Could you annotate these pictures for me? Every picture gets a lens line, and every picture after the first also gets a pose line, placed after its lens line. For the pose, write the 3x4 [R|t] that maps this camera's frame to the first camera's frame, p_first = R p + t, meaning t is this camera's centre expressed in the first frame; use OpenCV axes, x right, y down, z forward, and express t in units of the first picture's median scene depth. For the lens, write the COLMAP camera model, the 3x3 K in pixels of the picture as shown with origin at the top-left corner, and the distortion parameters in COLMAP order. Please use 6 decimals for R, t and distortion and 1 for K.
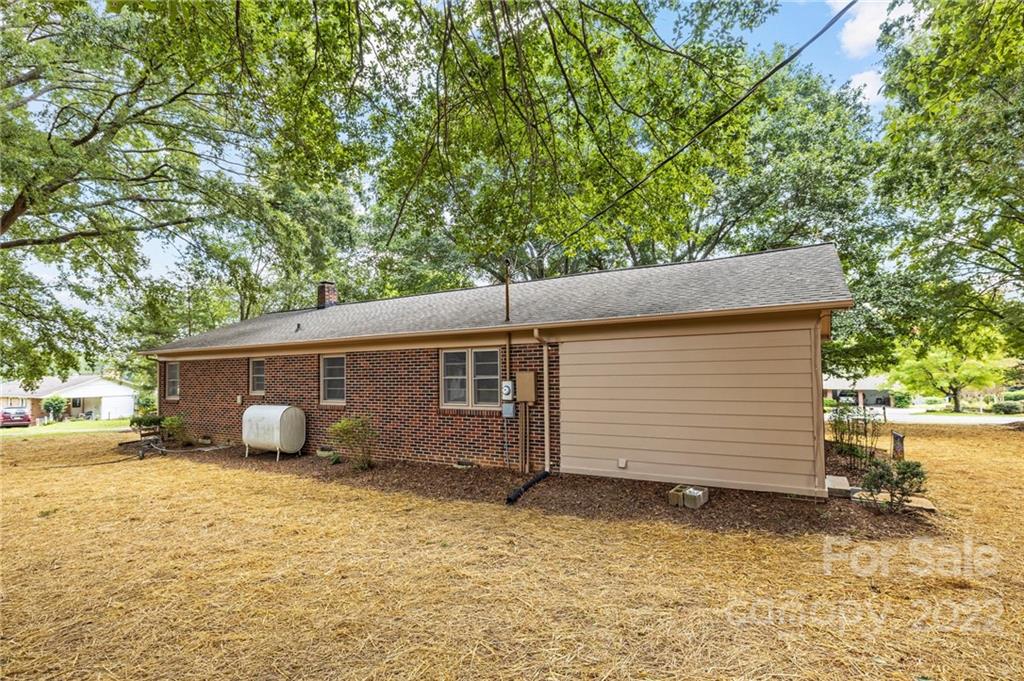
lens RADIAL K [[526.5, 0, 512.5], [0, 526.5, 346.2], [0, 0, 1]] dist [0.001444, 0.000107]
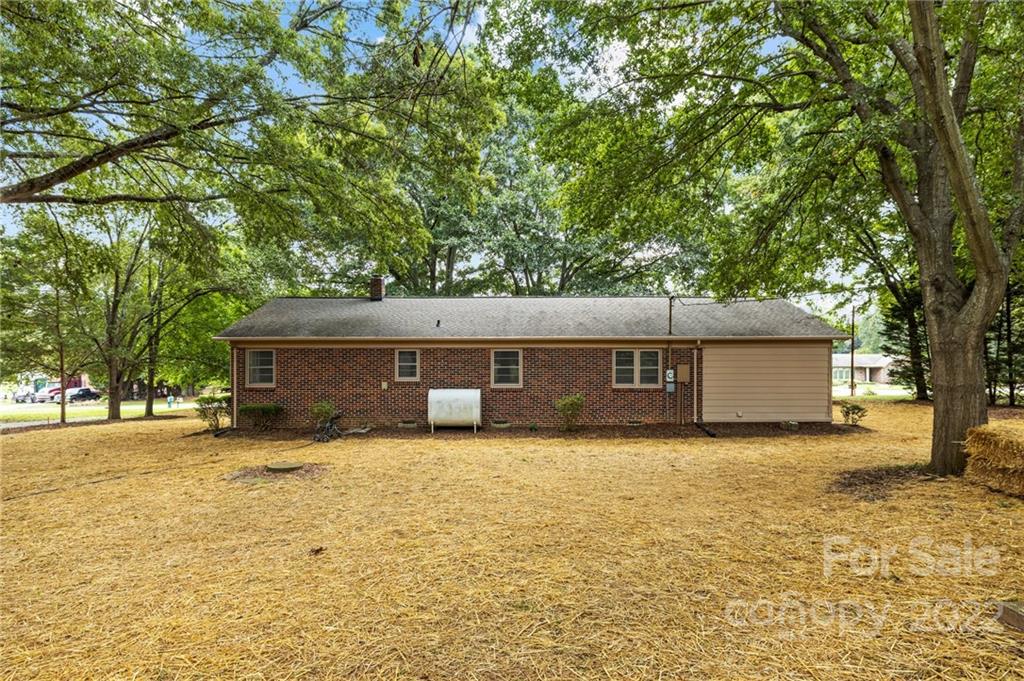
lens RADIAL K [[581.9, 0, 511.4], [0, 581.9, 343.4], [0, 0, 1]] dist [-0.001357, 0.001353]
pose [[0.848415, 0.022364, 0.528859, -1.313152], [-0.038871, 0.999042, 0.020110, -0.032609], [-0.527902, -0.037619, 0.848472, -0.265548]]
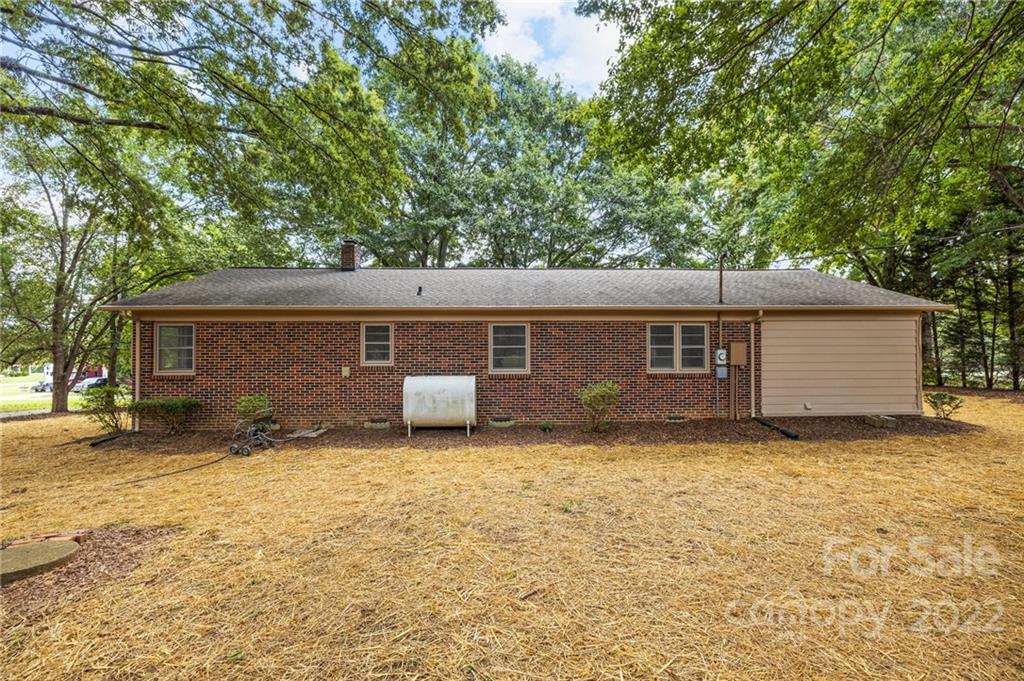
lens RADIAL K [[441.5, 0, 511.9], [0, 441.5, 337.8], [0, 0, 1]] dist [-0.001375, -0.000198]
pose [[0.822967, 0.025838, 0.567501, -0.971006], [-0.037600, 0.999252, 0.009031, 0.043926], [-0.566843, -0.028770, 0.823323, 0.383161]]
